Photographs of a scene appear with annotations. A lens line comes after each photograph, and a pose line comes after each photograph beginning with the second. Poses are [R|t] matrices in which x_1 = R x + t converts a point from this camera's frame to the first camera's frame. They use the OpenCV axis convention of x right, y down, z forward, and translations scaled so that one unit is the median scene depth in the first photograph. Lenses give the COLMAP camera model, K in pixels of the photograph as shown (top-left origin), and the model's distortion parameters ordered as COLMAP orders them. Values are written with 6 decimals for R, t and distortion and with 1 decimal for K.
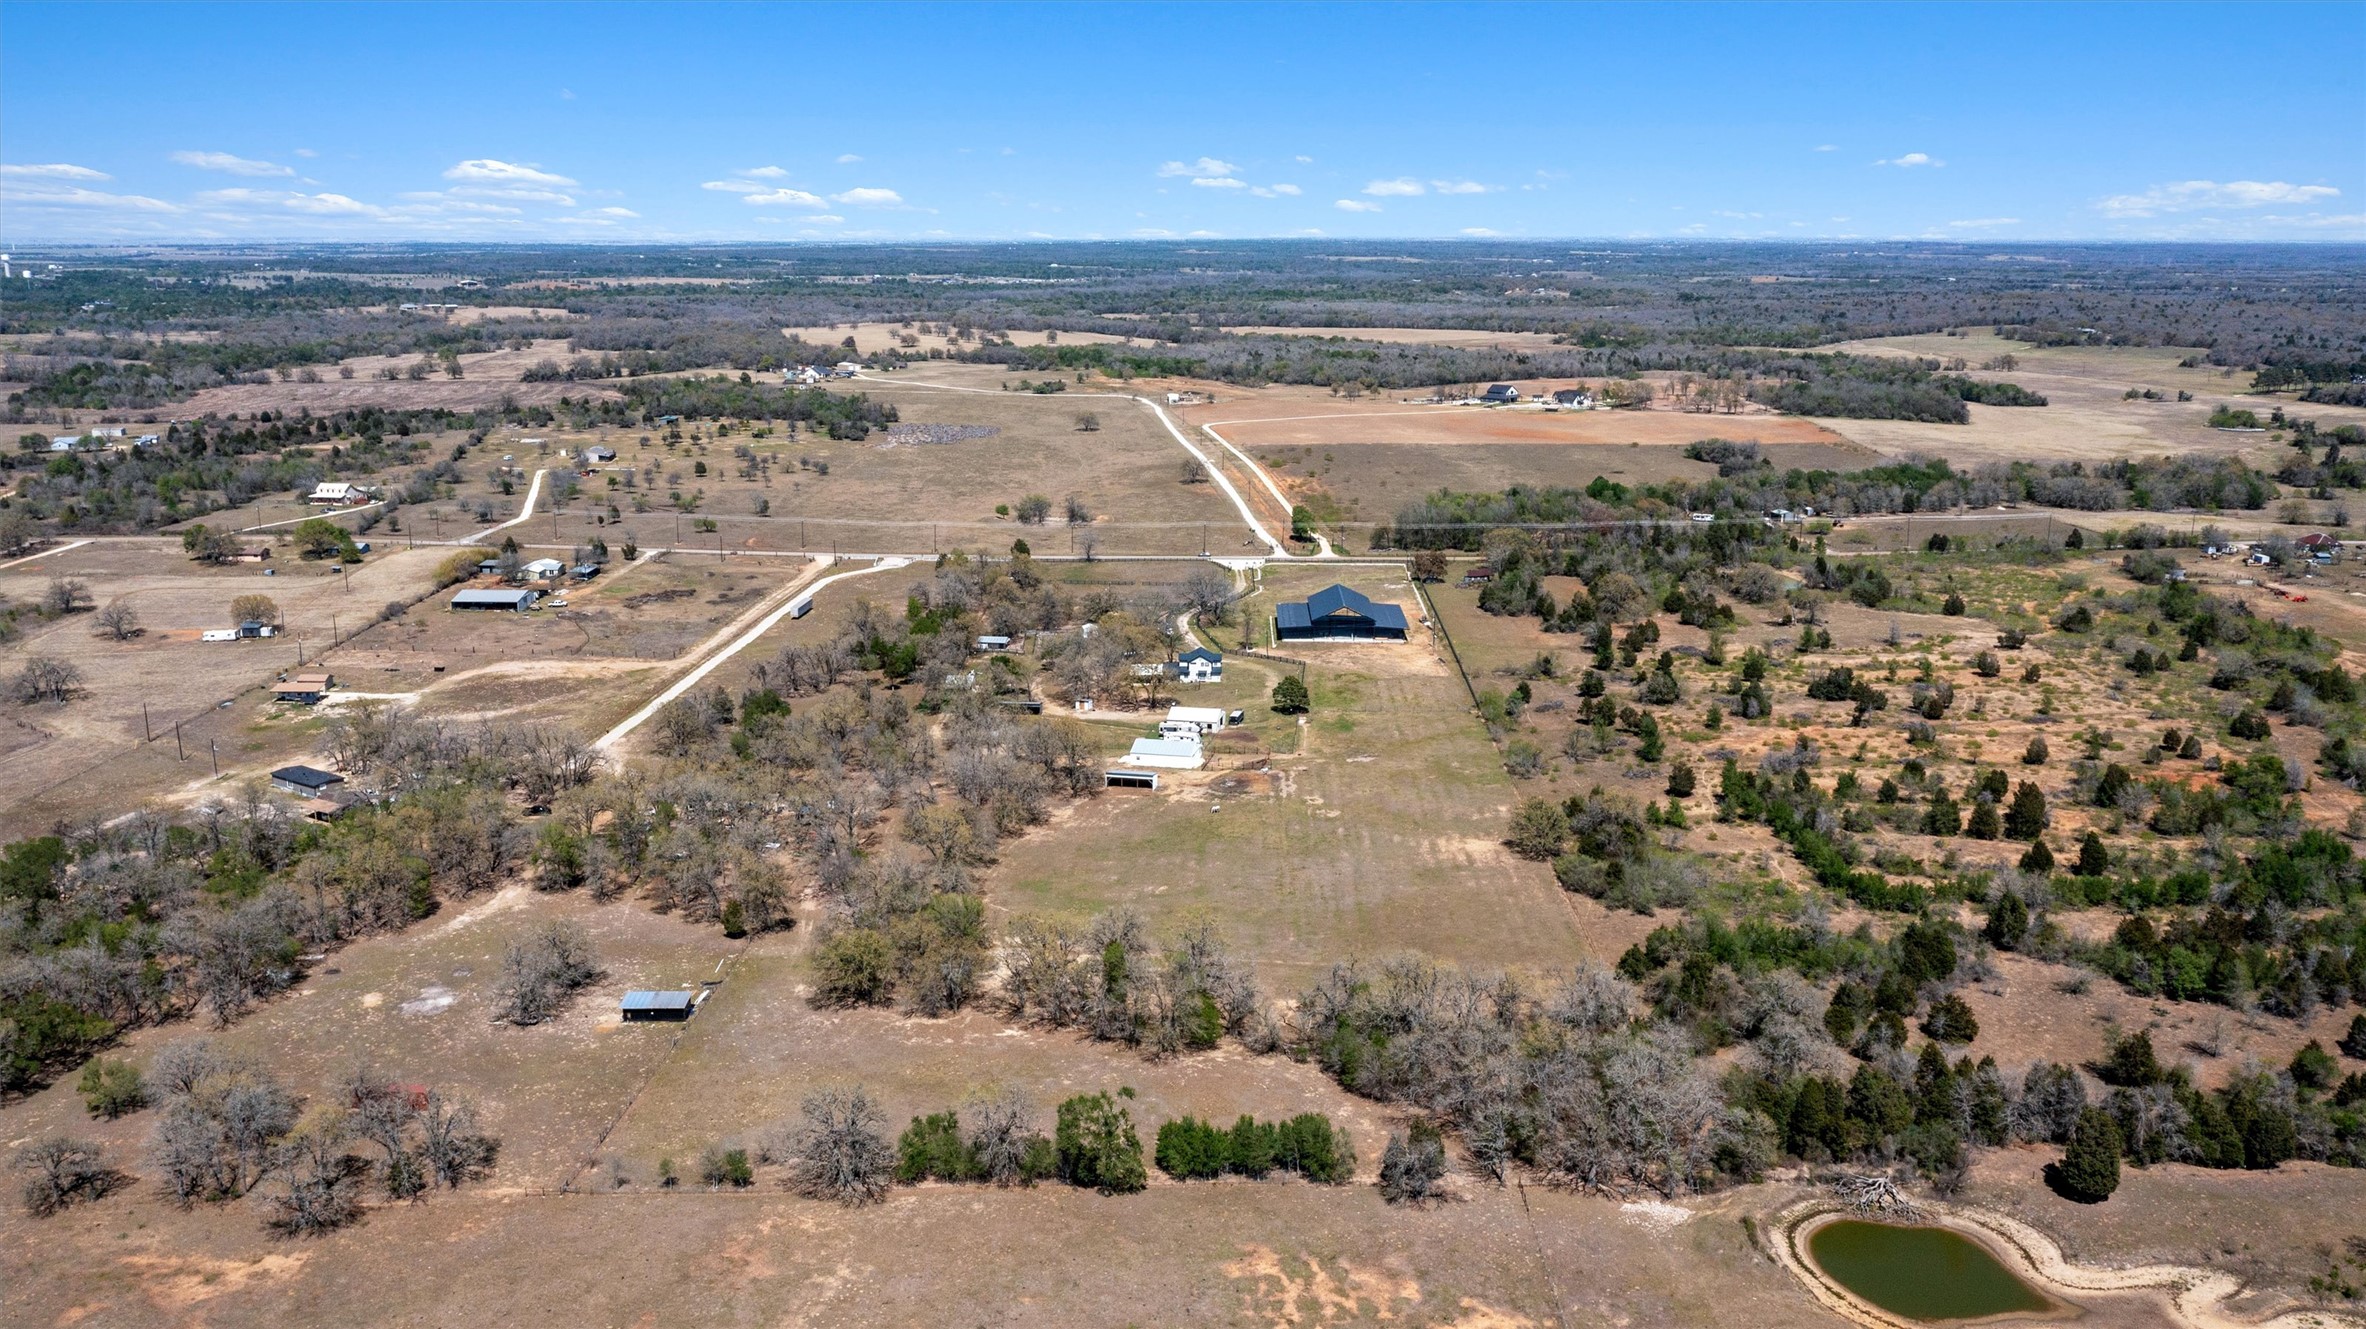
lens RADIAL K [[1923.6, 0, 1183.0], [0, 1923.6, 664.5], [0, 0, 1]] dist [-0.024225, 0.009139]
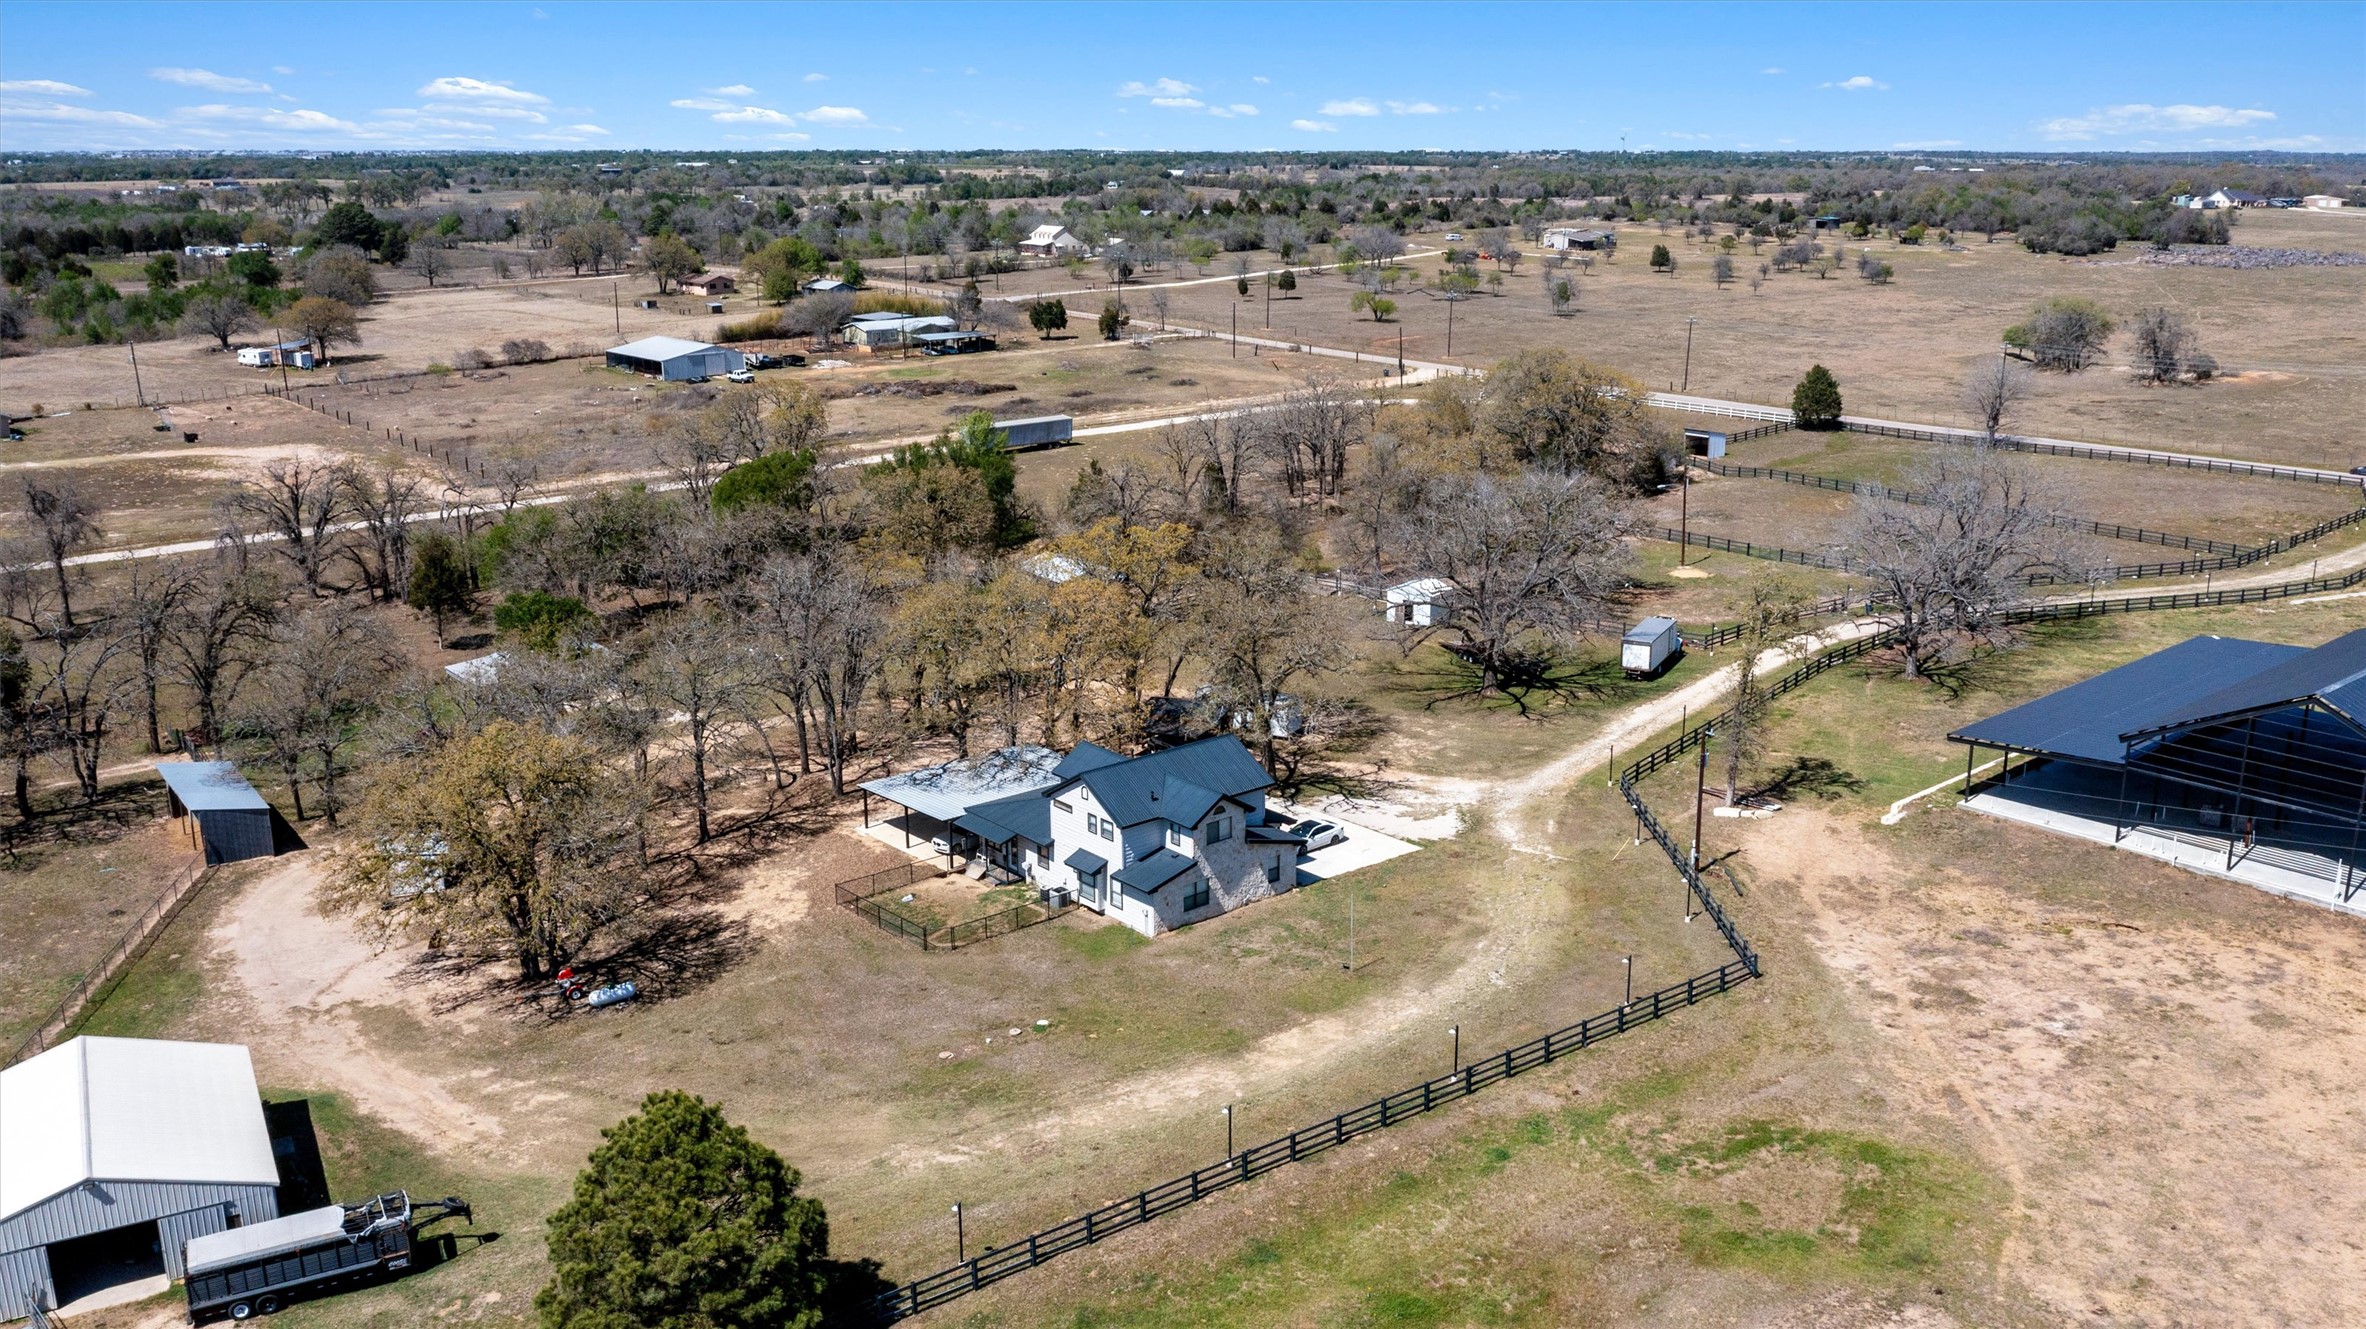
lens RADIAL K [[1913.7, 0, 1181.1], [0, 1913.7, 618.8], [0, 0, 1]] dist [-0.023053, 0.007732]
pose [[0.665056, 0.176605, -0.725611, 0.131891], [-0.164704, 0.982397, 0.088145, -0.033504], [0.728404, 0.060890, 0.682437, 0.762310]]
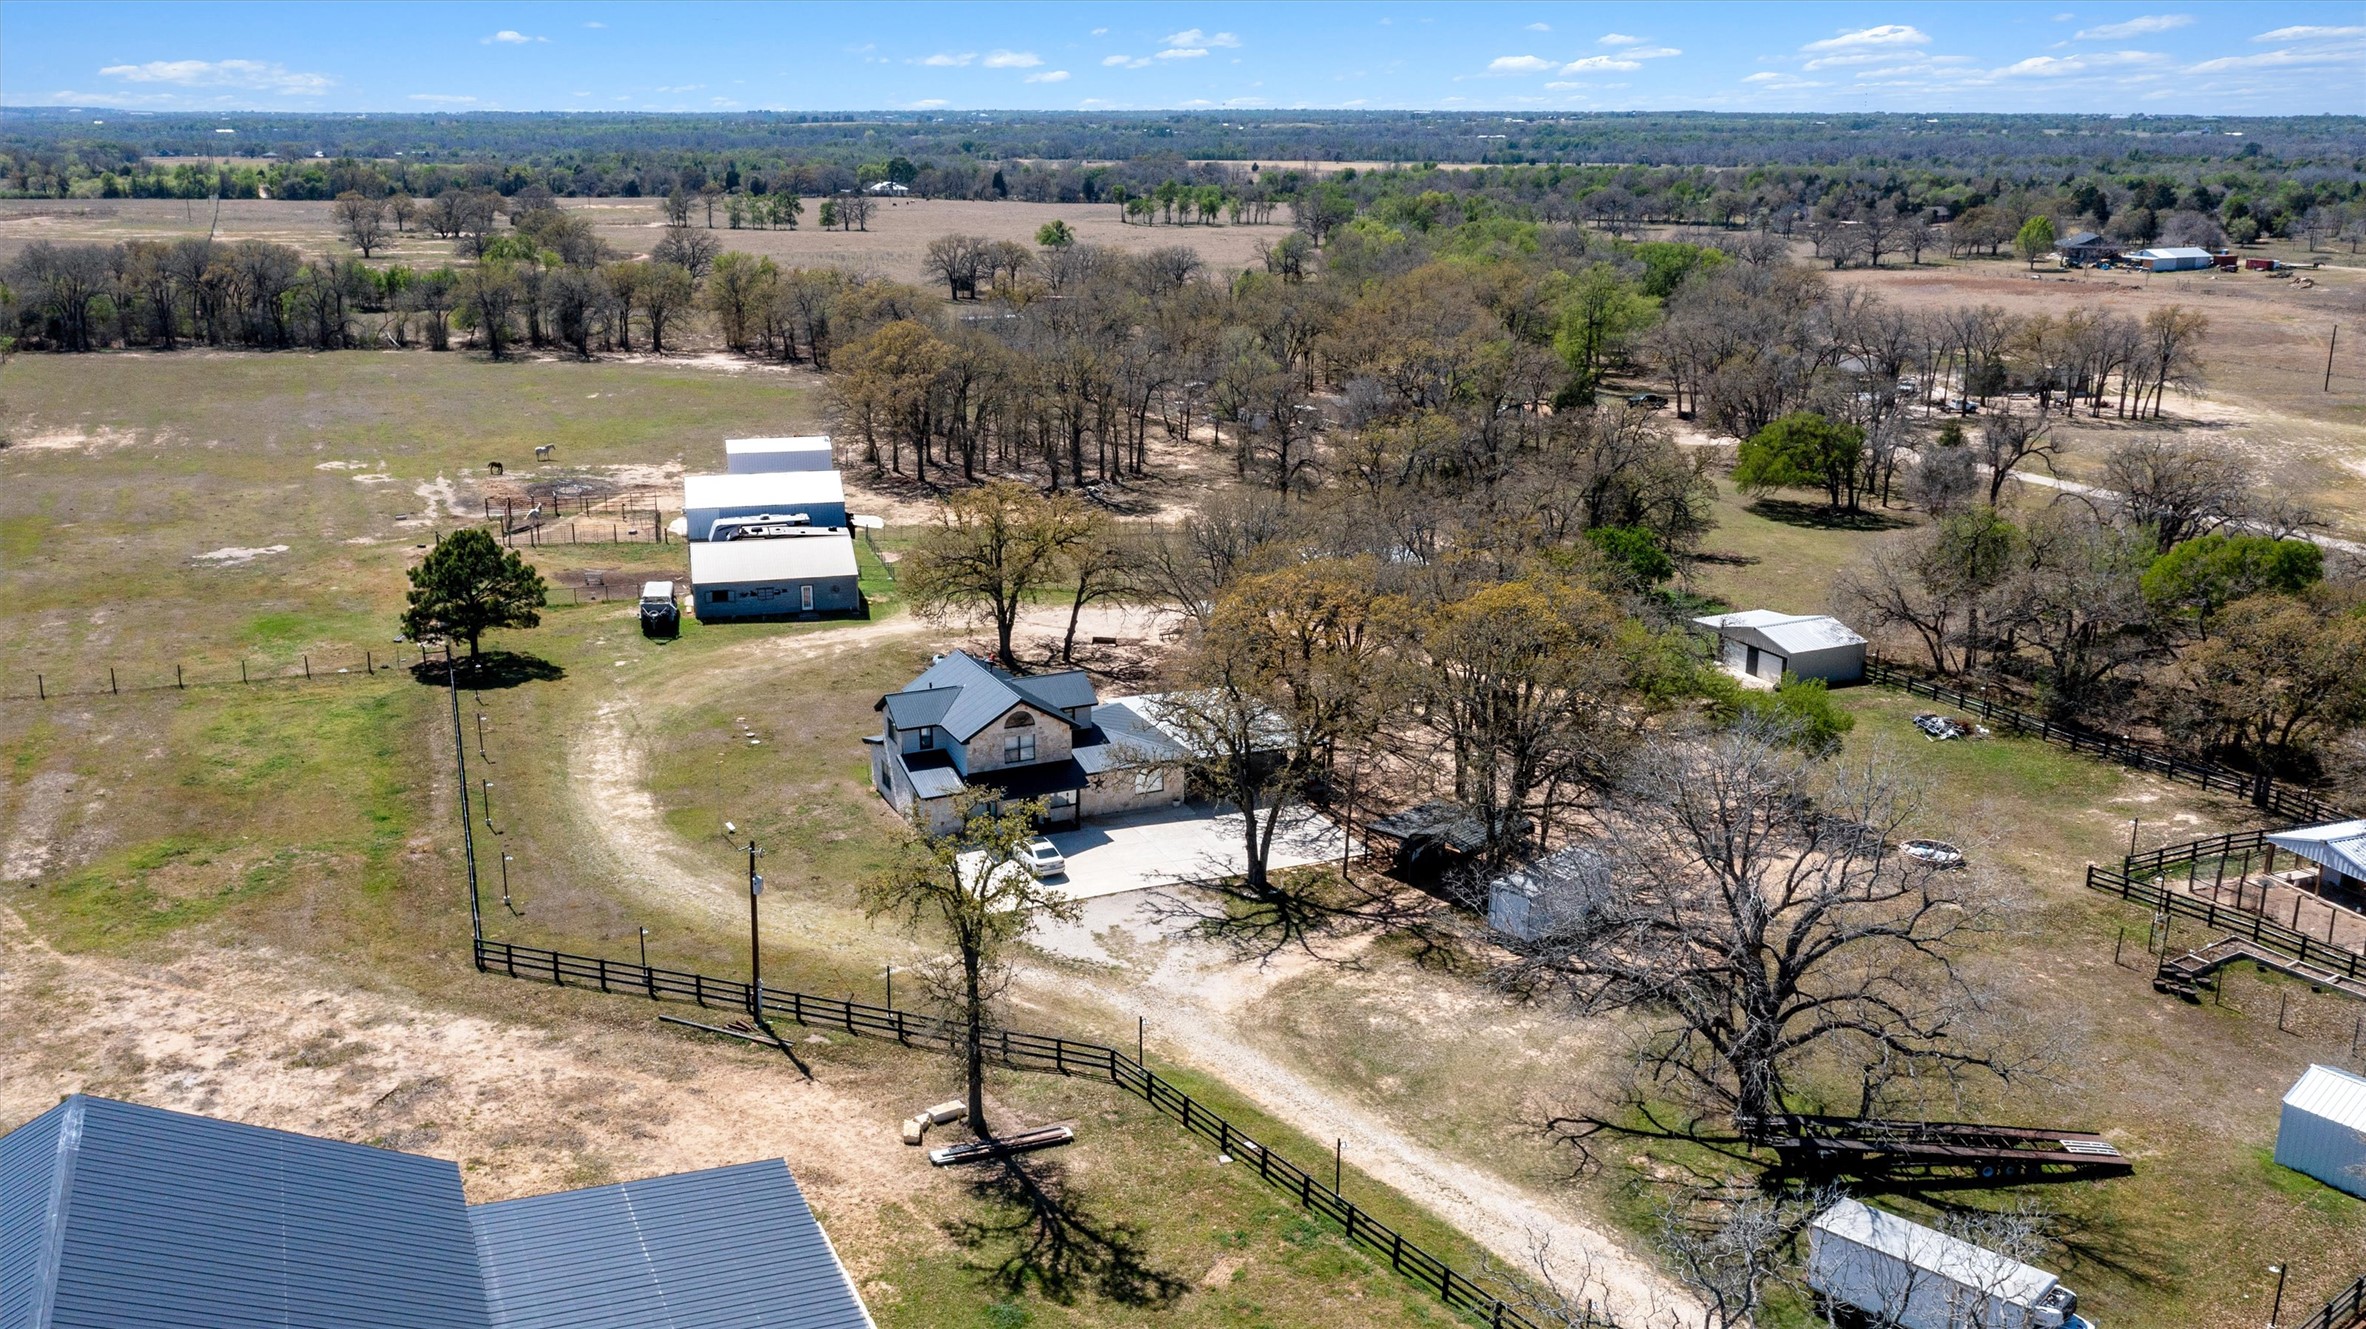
lens RADIAL K [[1943.4, 0, 1176.6], [0, 1943.4, 627.8], [0, 0, 1]] dist [-0.029890, 0.019948]
pose [[-0.894589, 0.113293, -0.432290, 0.070025], [-0.104740, 0.887233, 0.449275, -0.092970], [0.434442, 0.447194, -0.781842, 1.026330]]
